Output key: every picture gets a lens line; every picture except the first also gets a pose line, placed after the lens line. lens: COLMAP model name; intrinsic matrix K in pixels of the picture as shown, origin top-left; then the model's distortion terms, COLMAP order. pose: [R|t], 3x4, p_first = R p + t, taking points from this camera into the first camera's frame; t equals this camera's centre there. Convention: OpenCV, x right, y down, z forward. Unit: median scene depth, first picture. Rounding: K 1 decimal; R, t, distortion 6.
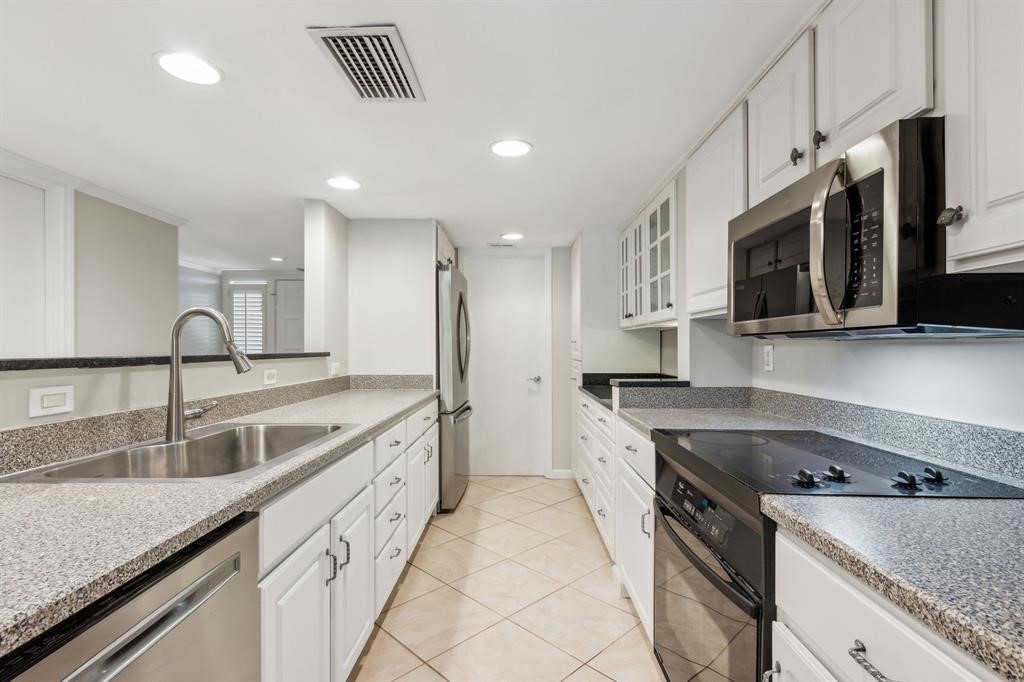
lens RADIAL K [[488.3, 0, 496.5], [0, 488.3, 355.3], [0, 0, 1]] dist [0.003926, -0.000819]
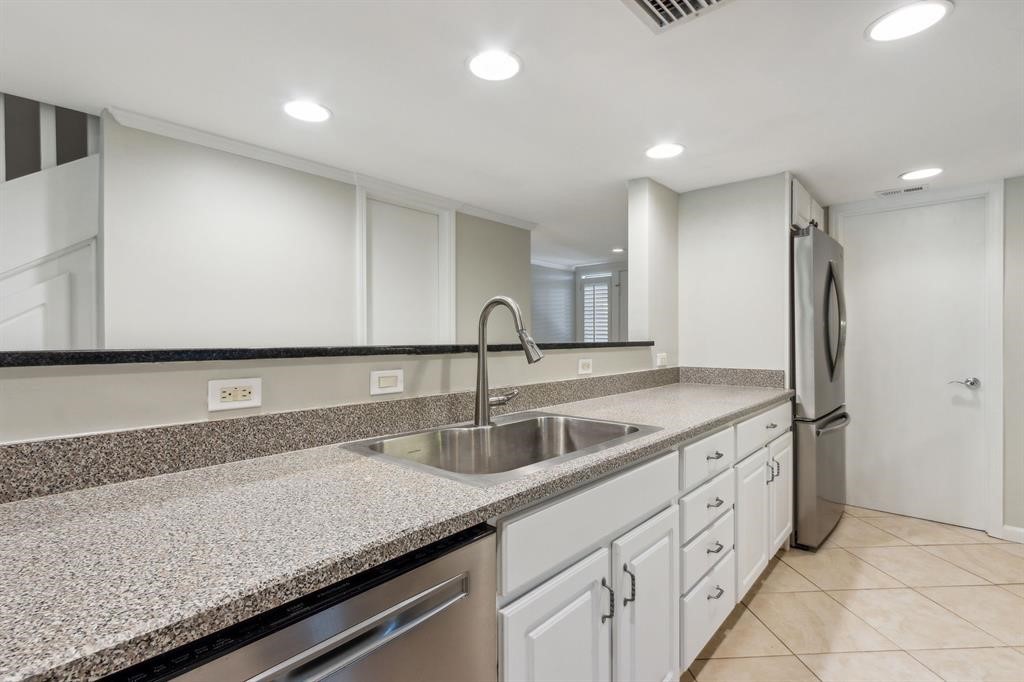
lens RADIAL K [[488.3, 0, 494.9], [0, 488.3, 342.4], [0, 0, 1]] dist [0.003926, -0.000819]
pose [[0.767193, 0.005226, -0.641395, 0.026570], [-0.007561, 0.999971, -0.000897, -0.001809], [0.641371, 0.005538, 0.767211, 0.152464]]
